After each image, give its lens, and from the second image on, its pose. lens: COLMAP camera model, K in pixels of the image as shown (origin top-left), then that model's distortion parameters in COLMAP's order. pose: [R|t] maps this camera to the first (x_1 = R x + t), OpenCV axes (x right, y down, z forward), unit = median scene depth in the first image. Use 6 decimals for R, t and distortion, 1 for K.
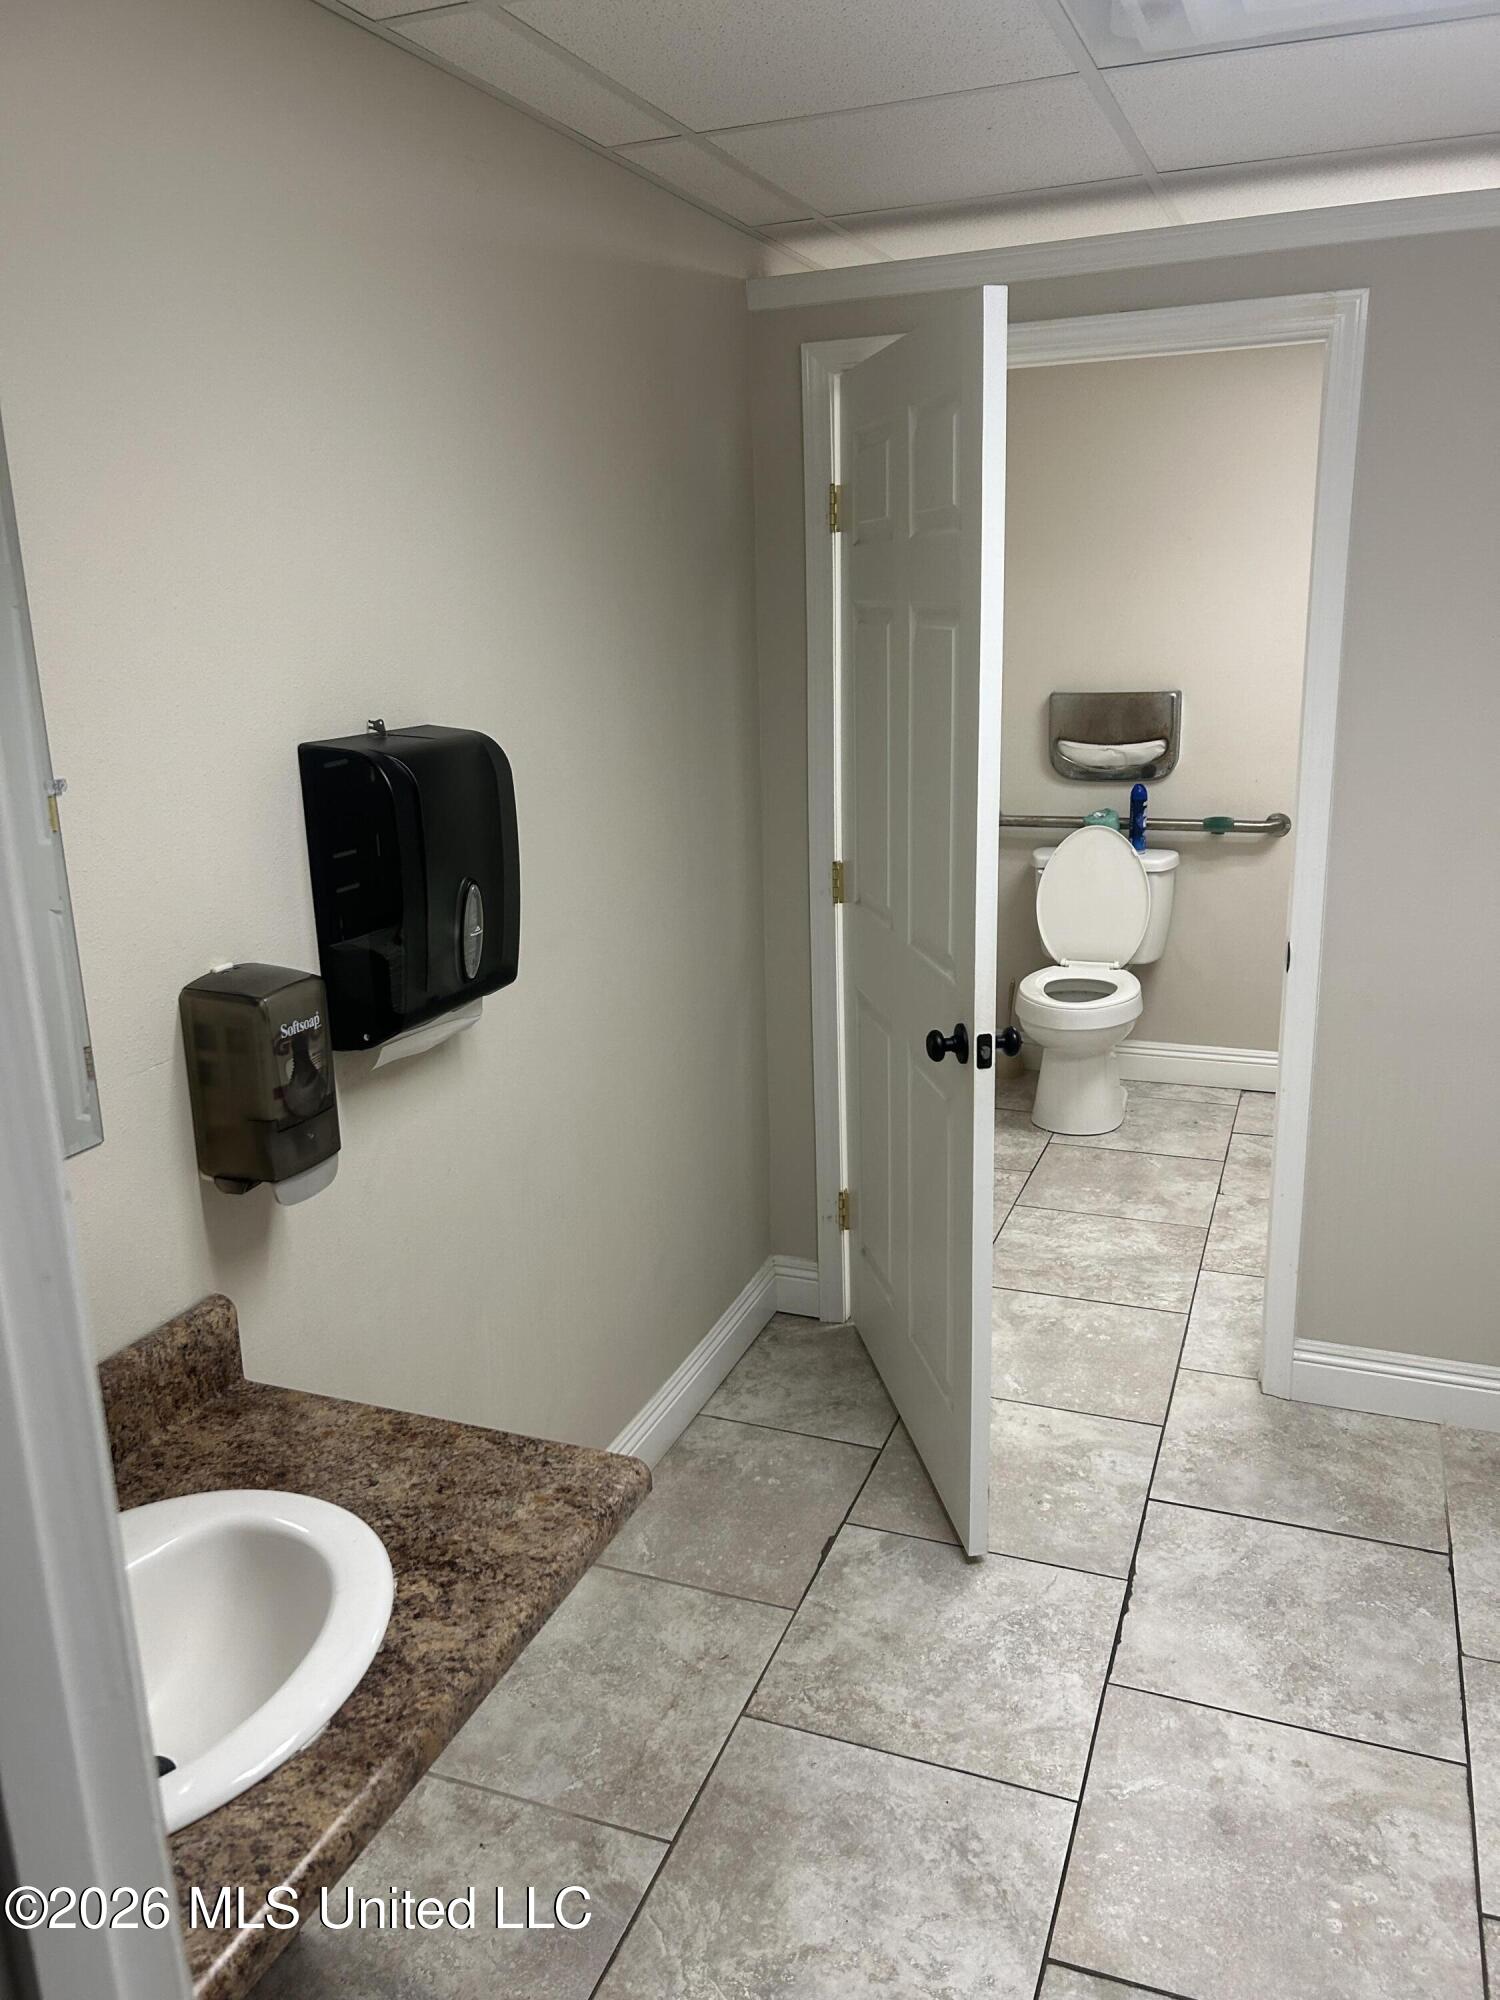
lens RADIAL K [[1524.8, 0, 749.0], [0, 1524.8, 995.8], [0, 0, 1]] dist [-0.058728, -0.004741]
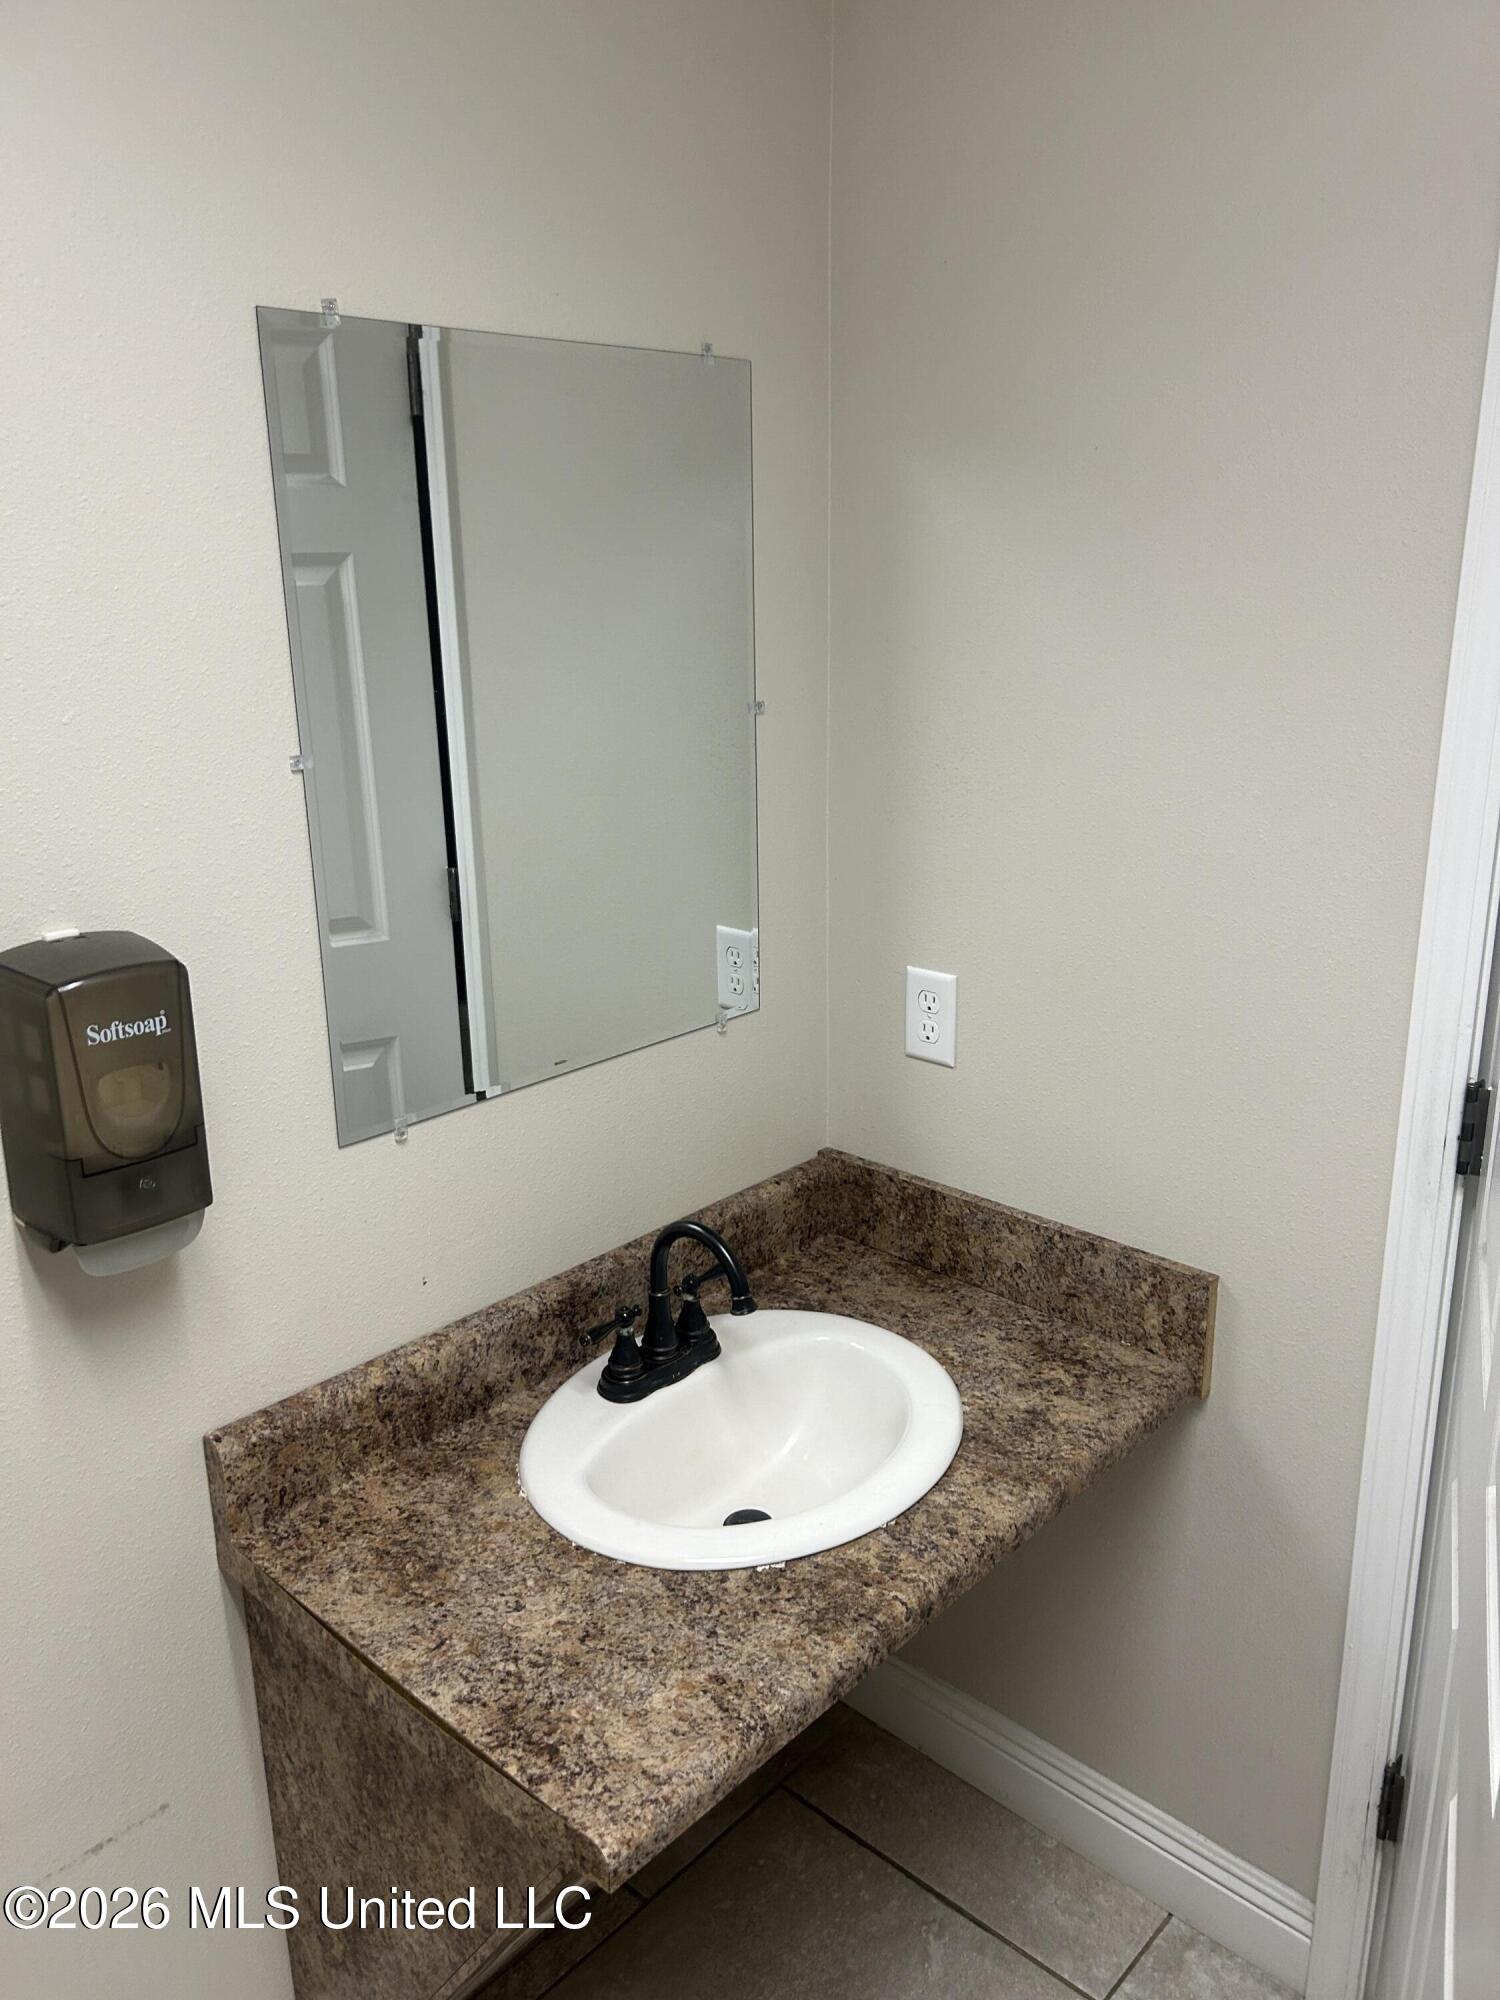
lens RADIAL K [[1524.8, 0, 753.8], [0, 1524.8, 998.9], [0, 0, 1]] dist [-0.058728, -0.004741]
pose [[0.936292, 0.109192, -0.333818, 0.118898], [-0.095668, 0.993795, 0.056741, -0.076197], [0.337942, -0.021191, 0.940928, 0.256948]]
